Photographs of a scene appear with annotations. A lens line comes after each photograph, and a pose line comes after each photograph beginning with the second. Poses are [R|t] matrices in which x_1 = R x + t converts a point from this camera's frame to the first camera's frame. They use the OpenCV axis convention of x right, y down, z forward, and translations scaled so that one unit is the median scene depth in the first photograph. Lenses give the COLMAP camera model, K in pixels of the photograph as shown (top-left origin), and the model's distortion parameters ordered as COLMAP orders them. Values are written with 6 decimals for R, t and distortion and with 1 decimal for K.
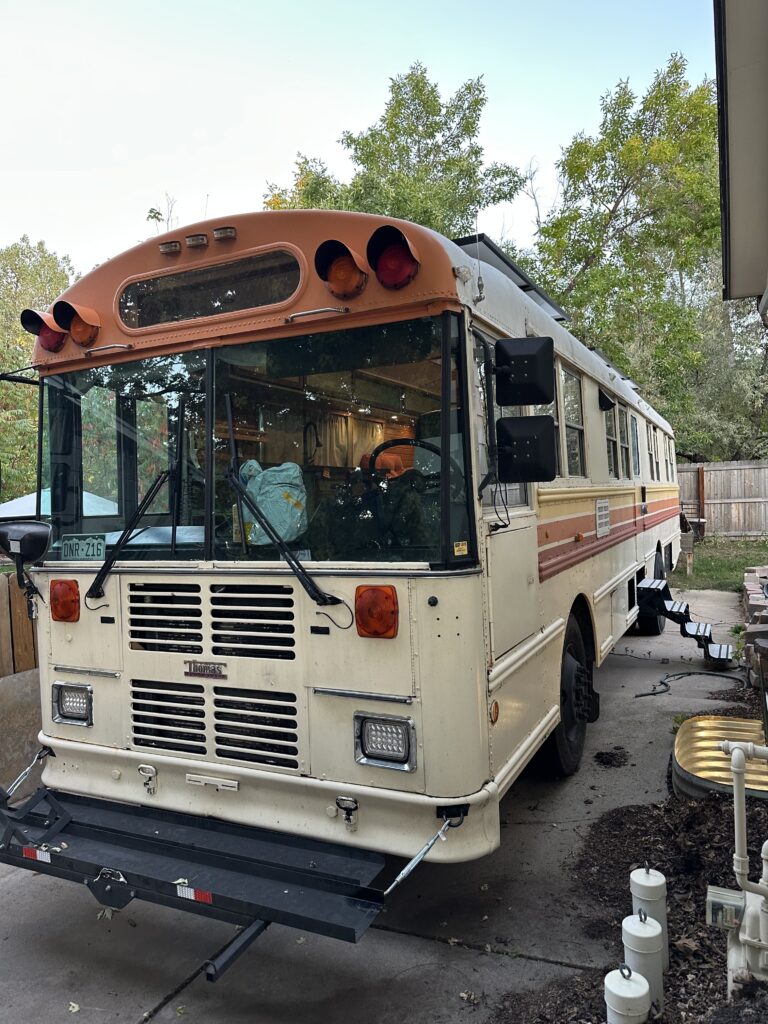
lens RADIAL K [[729.1, 0, 382.9], [0, 729.1, 510.4], [0, 0, 1]] dist [0.013199, -0.018387]
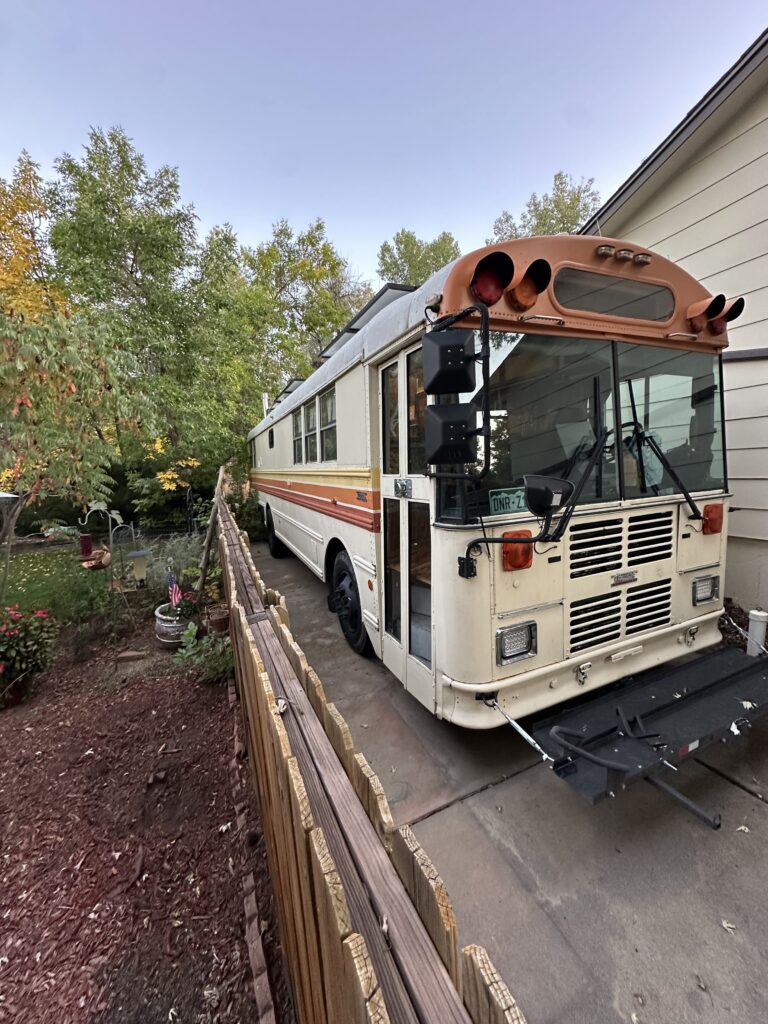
lens RADIAL K [[406.4, 0, 384.7], [0, 406.4, 514.2], [0, 0, 1]] dist [-0.004226, 0.000059]
pose [[0.647240, -0.085463, 0.757480, -1.112611], [0.030683, 0.995811, 0.086136, 0.014883], [-0.761668, -0.032509, 0.647151, 0.847175]]
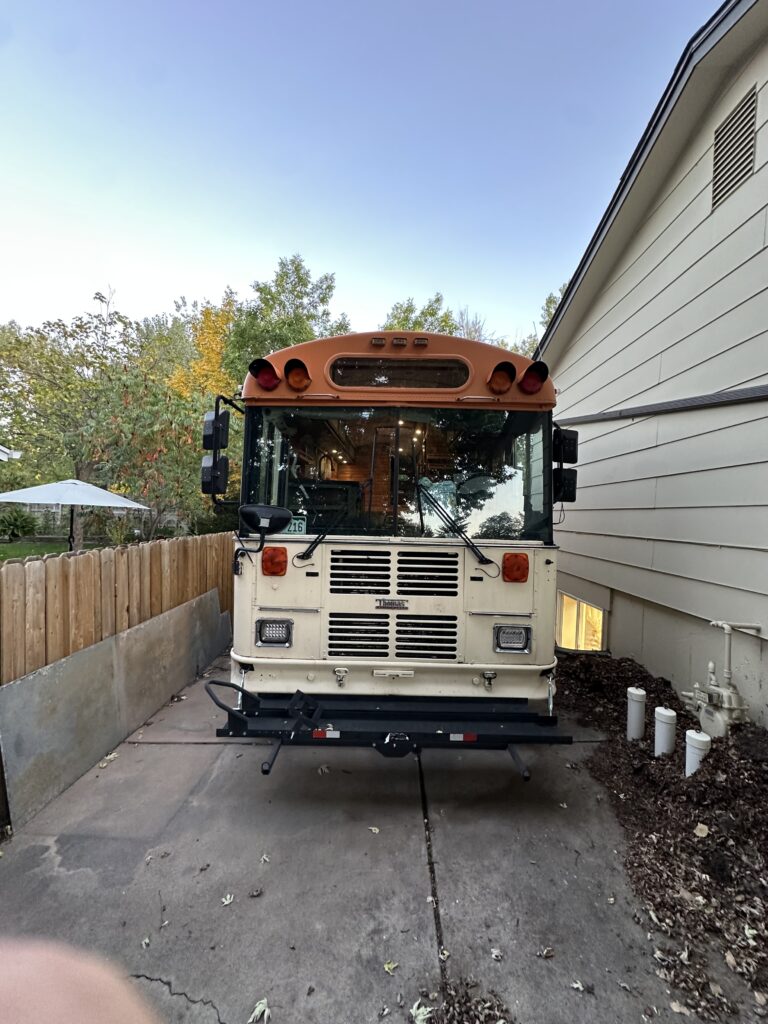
lens RADIAL K [[406.4, 0, 384.7], [0, 406.4, 513.1], [0, 0, 1]] dist [-0.004226, 0.000059]
pose [[0.902715, 0.057664, 0.426357, -0.649940], [-0.053892, 0.998328, -0.020918, 0.036233], [-0.426850, -0.004094, 0.904313, 0.193211]]
